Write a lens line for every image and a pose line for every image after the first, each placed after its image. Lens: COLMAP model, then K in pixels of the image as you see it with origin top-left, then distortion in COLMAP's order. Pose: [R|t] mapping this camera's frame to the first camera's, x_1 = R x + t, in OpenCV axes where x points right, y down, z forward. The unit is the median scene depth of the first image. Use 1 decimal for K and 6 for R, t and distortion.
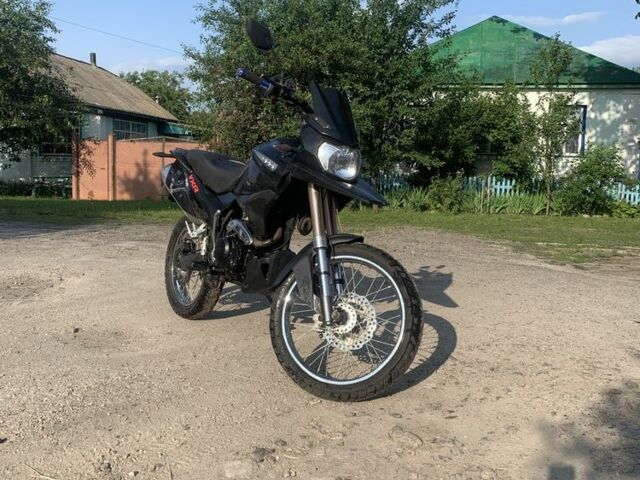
lens RADIAL K [[647.8, 0, 319.3], [0, 647.8, 225.7], [0, 0, 1]] dist [0.233231, -0.660831]
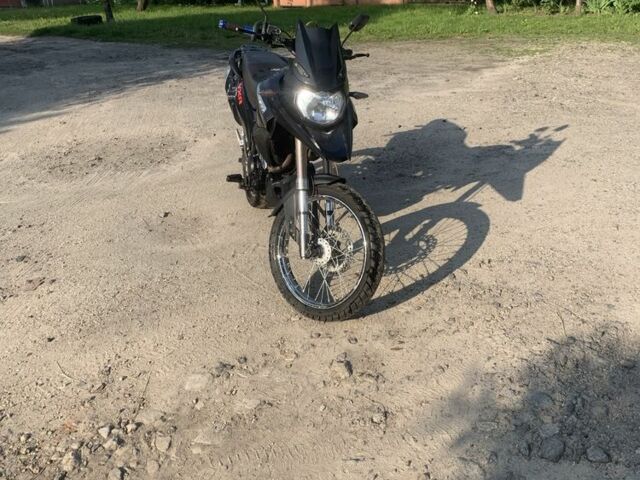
lens RADIAL K [[647.8, 0, 319.3], [0, 647.8, 225.7], [0, 0, 1]] dist [0.233231, -0.660831]
pose [[0.941261, 0.067146, -0.330936, 0.393769], [0.042783, 0.948419, 0.314119, -0.248825], [0.334958, -0.309827, 0.889837, 0.009971]]
